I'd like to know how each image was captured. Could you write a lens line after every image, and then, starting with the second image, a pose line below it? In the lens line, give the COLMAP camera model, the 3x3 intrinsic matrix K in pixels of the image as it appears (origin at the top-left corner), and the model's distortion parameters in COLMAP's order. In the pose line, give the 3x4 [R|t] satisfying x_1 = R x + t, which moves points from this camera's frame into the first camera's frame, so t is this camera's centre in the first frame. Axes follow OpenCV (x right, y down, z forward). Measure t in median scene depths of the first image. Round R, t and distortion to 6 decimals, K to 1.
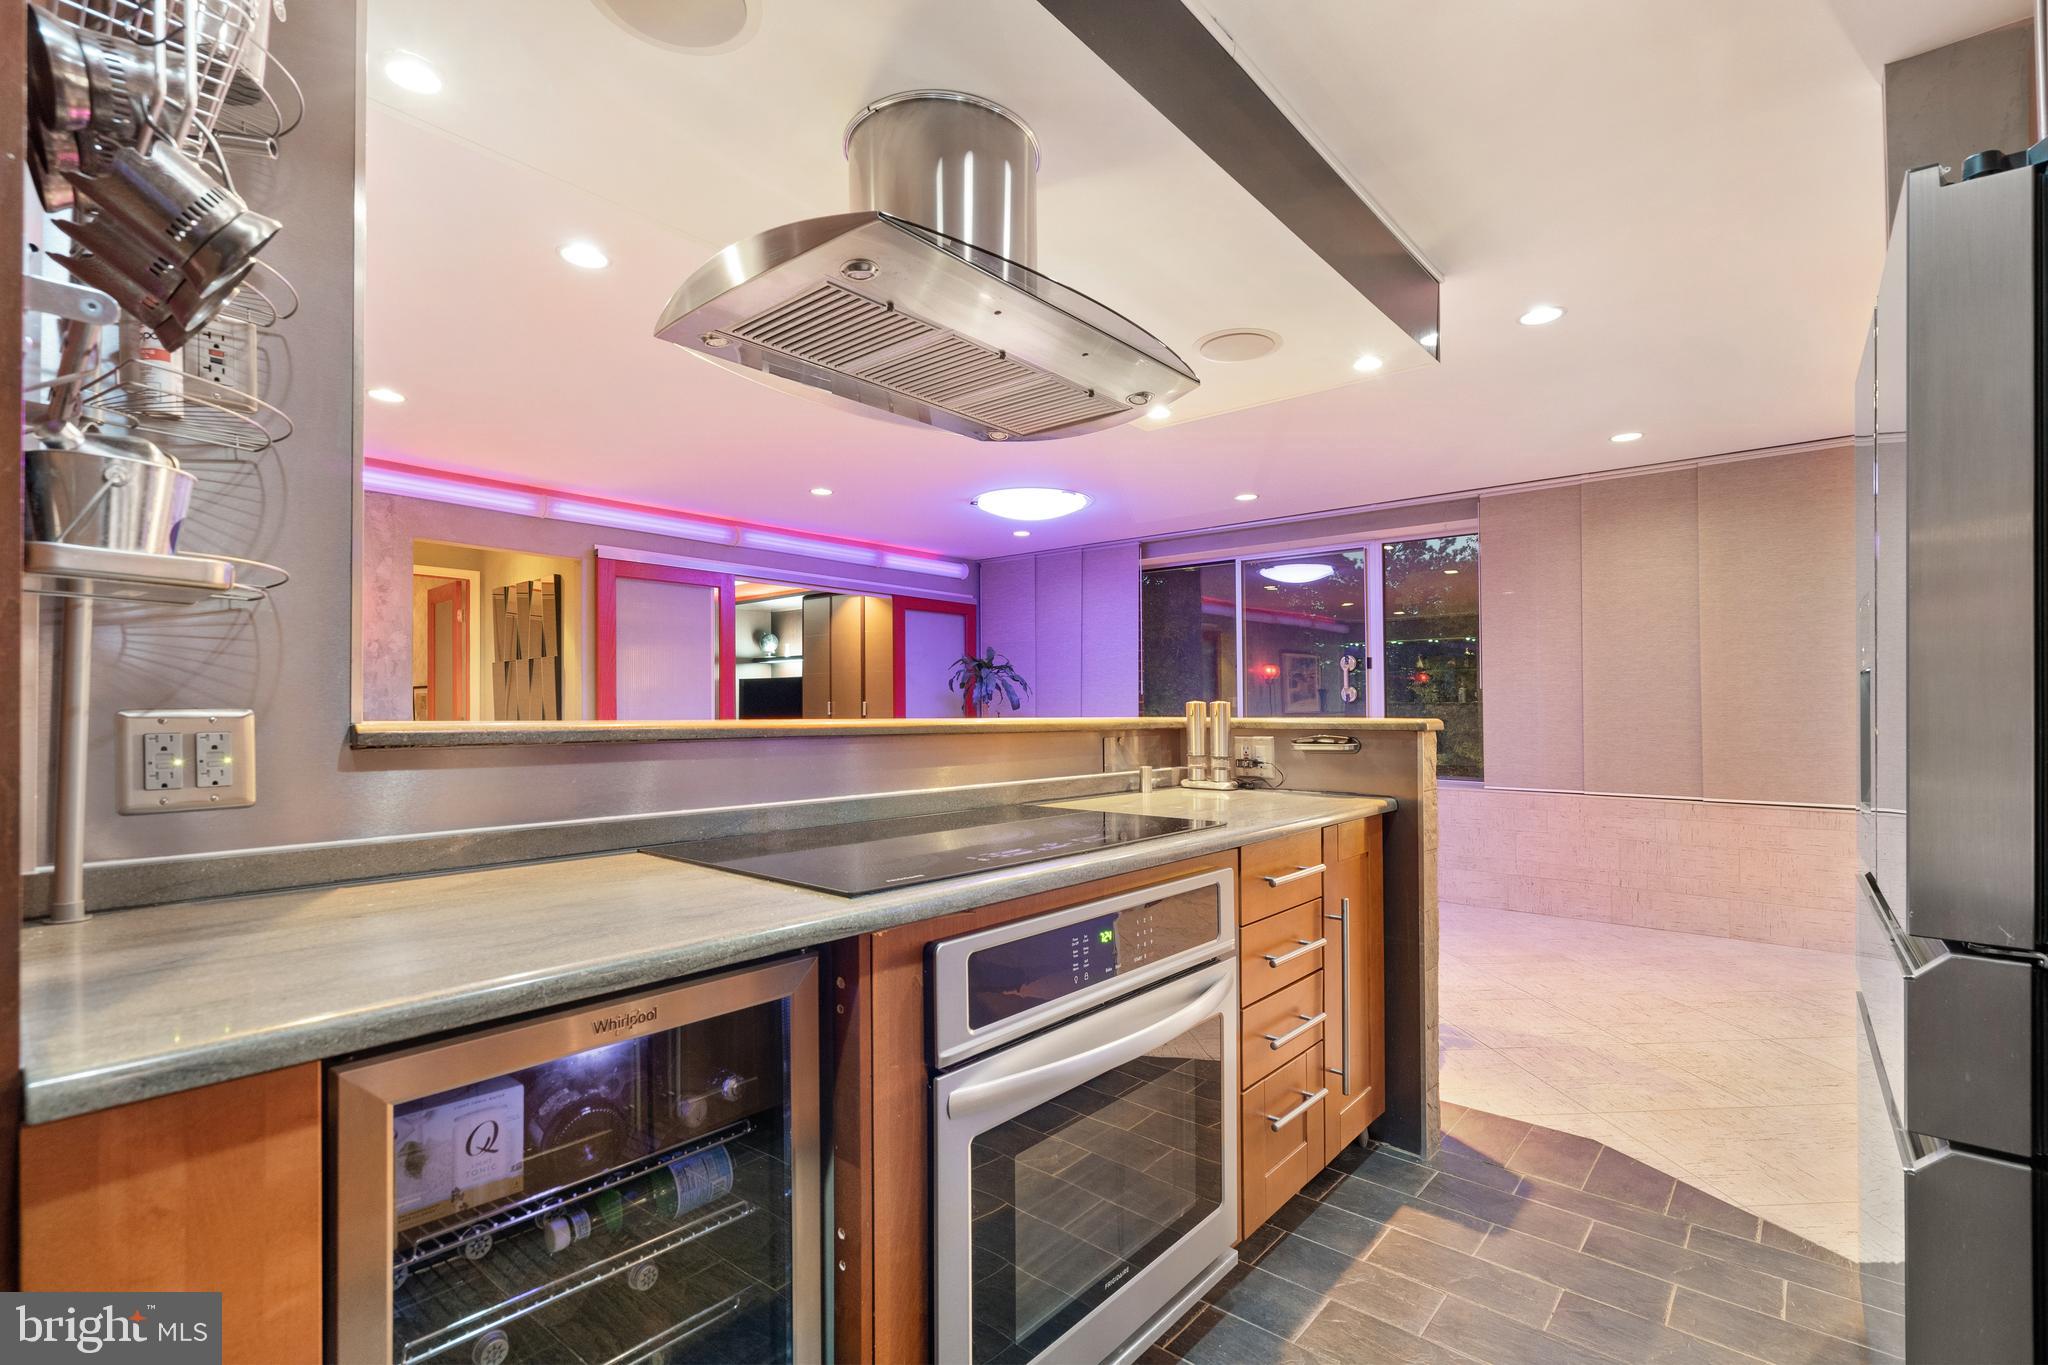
lens RADIAL K [[935.8, 0, 1036.5], [0, 935.8, 717.1], [0, 0, 1]] dist [-0.007954, 0.002670]
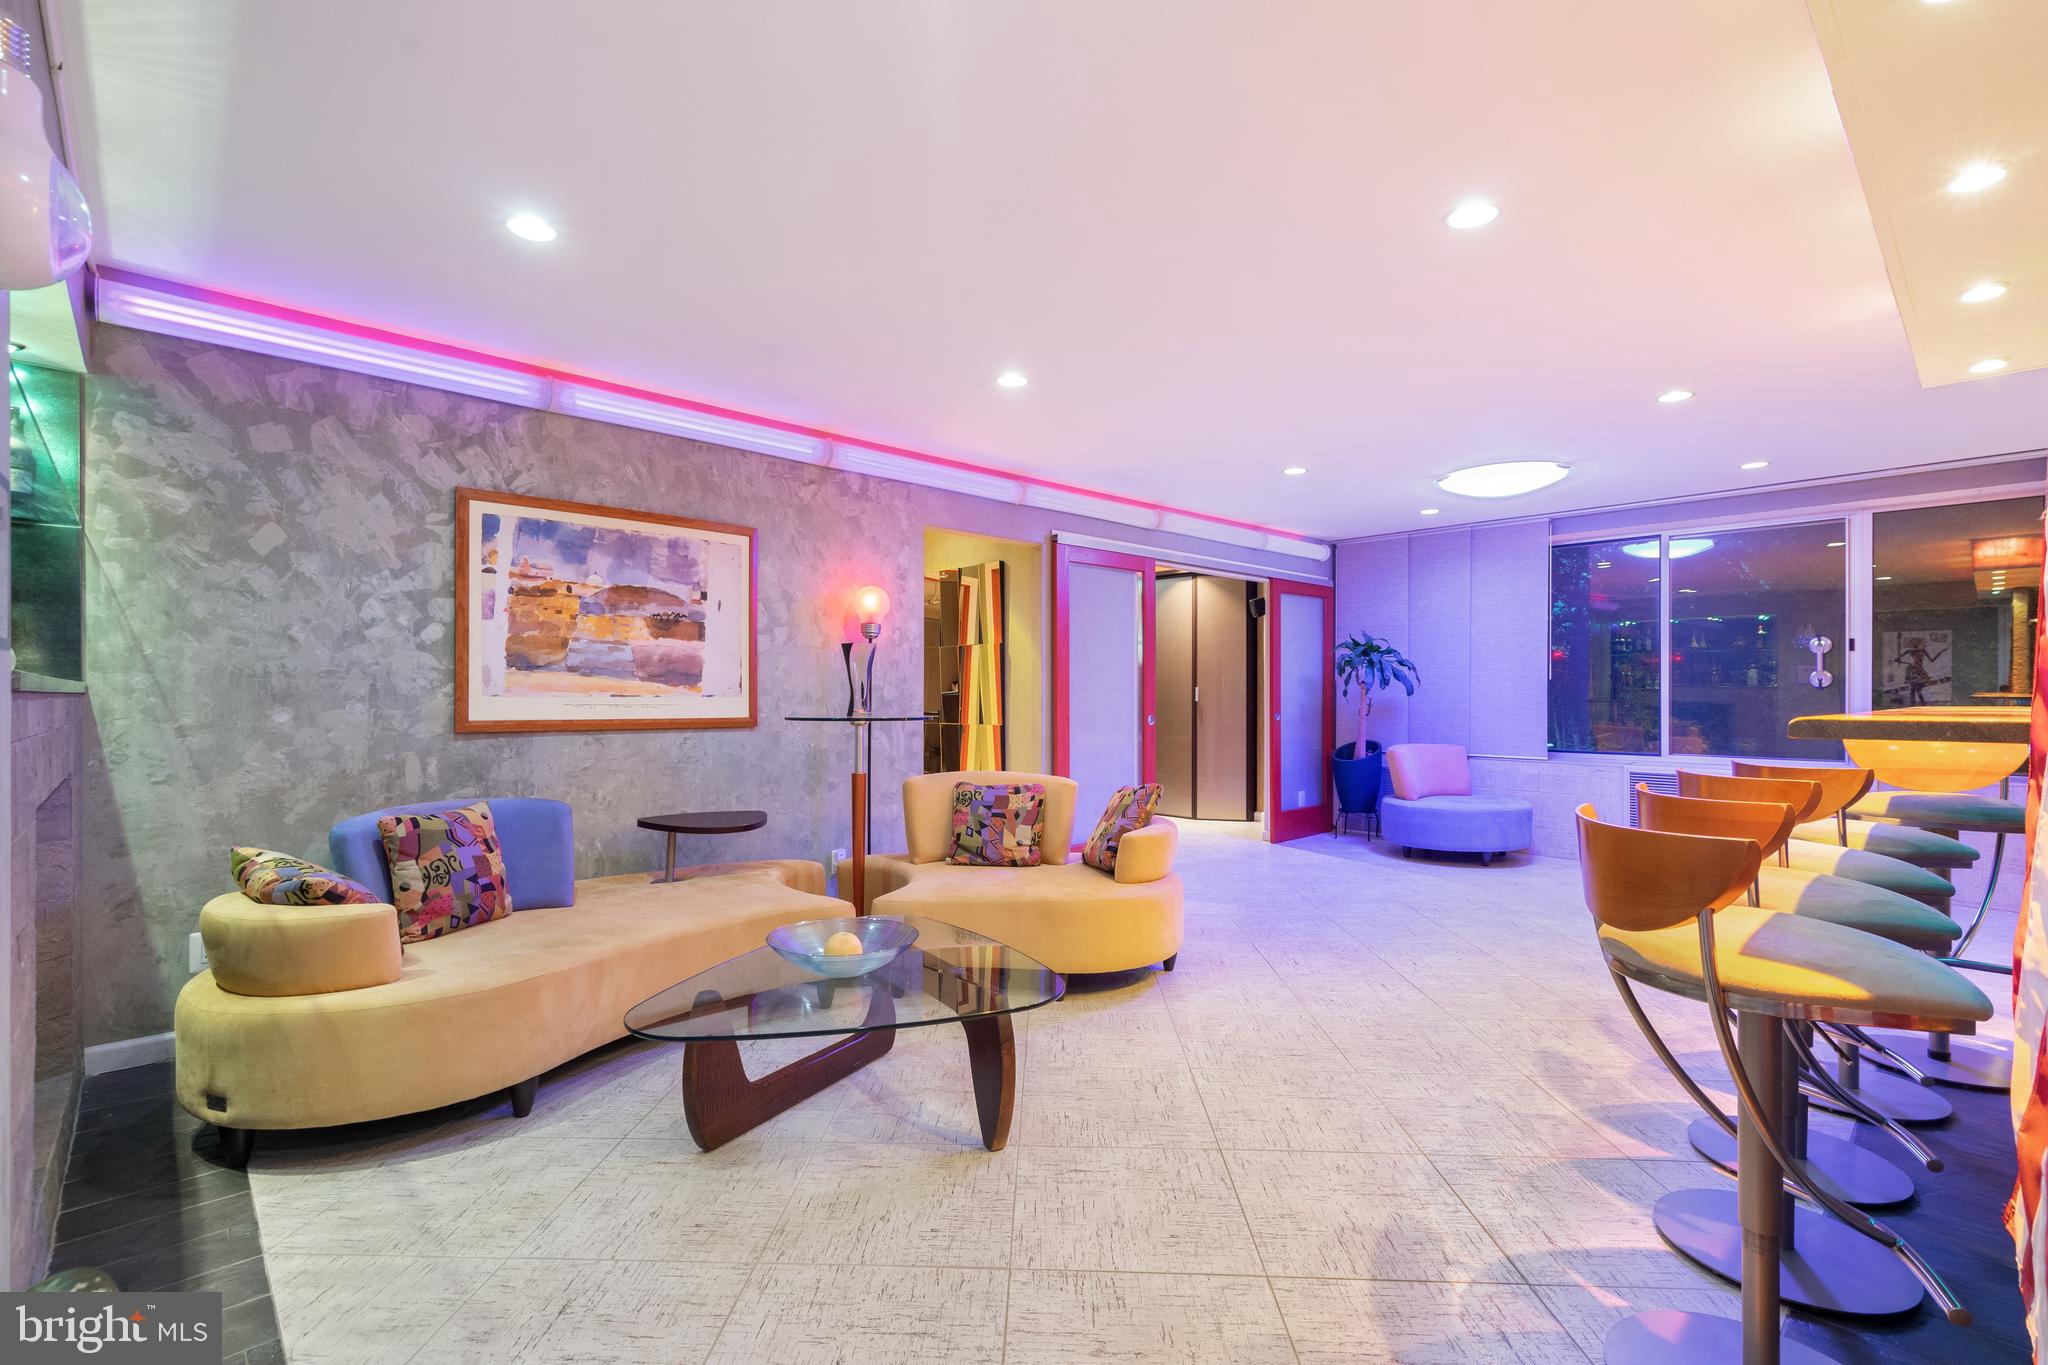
lens RADIAL K [[935.8, 0, 1019.1], [0, 935.8, 713.4], [0, 0, 1]] dist [-0.007954, 0.002670]
pose [[0.993716, 0.000937, -0.111929, -0.346297], [0.000390, 0.999930, 0.011835, -0.001456], [0.111932, -0.011805, 0.993646, 0.004418]]
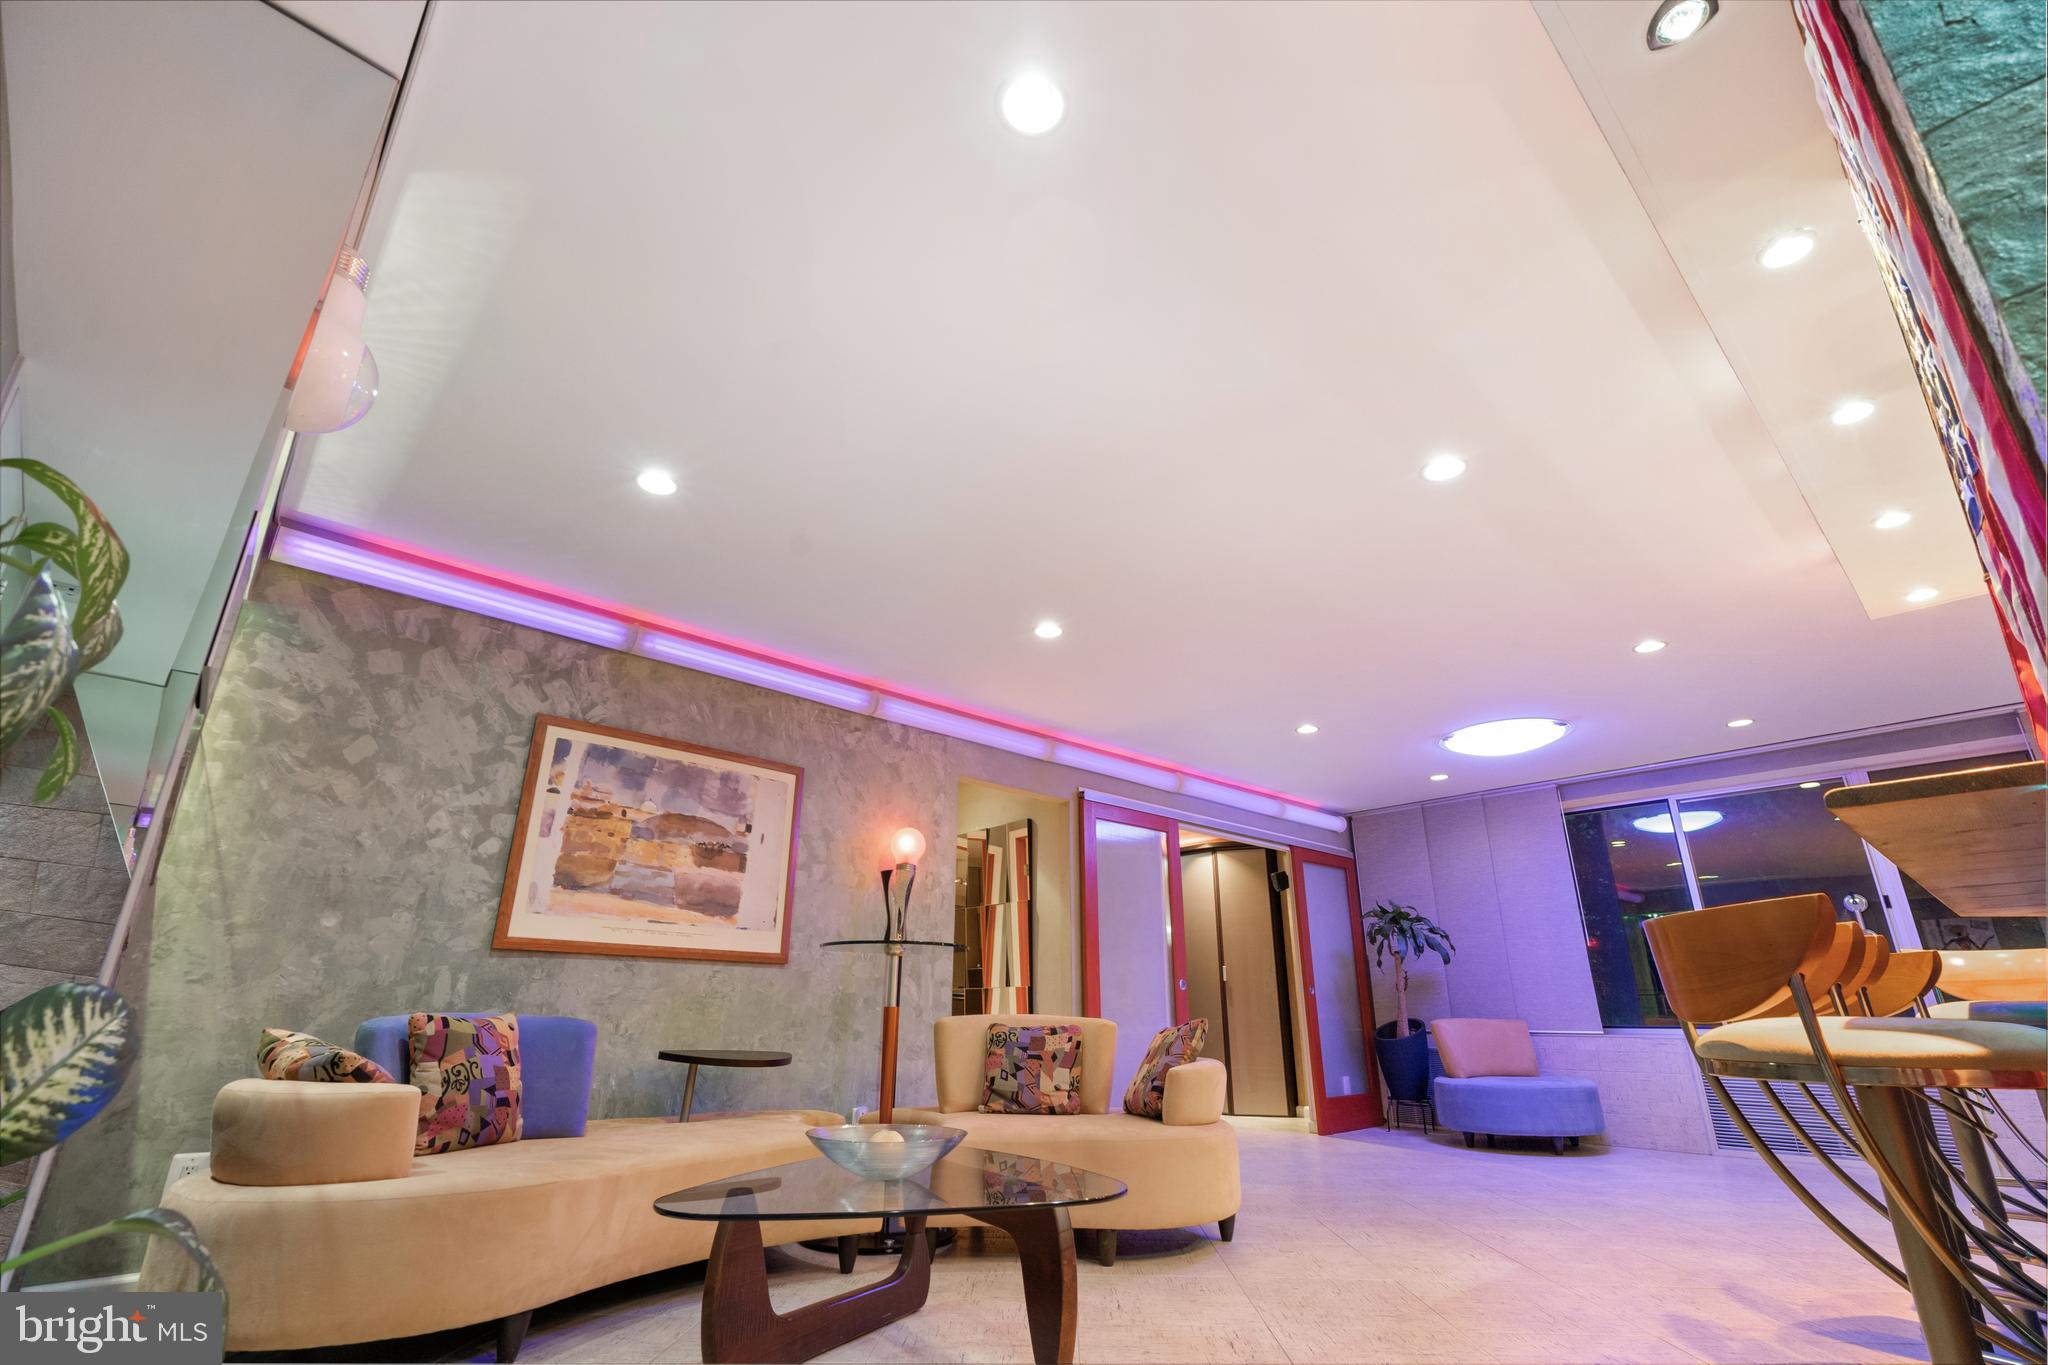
lens RADIAL K [[935.8, 0, 1018.9], [0, 935.8, 695.0], [0, 0, 1]] dist [-0.007954, 0.002670]
pose [[0.992789, -0.037965, -0.113707, -0.364245], [-0.002470, 0.941849, -0.336027, 0.058529], [0.119852, 0.333885, 0.934963, -0.008968]]
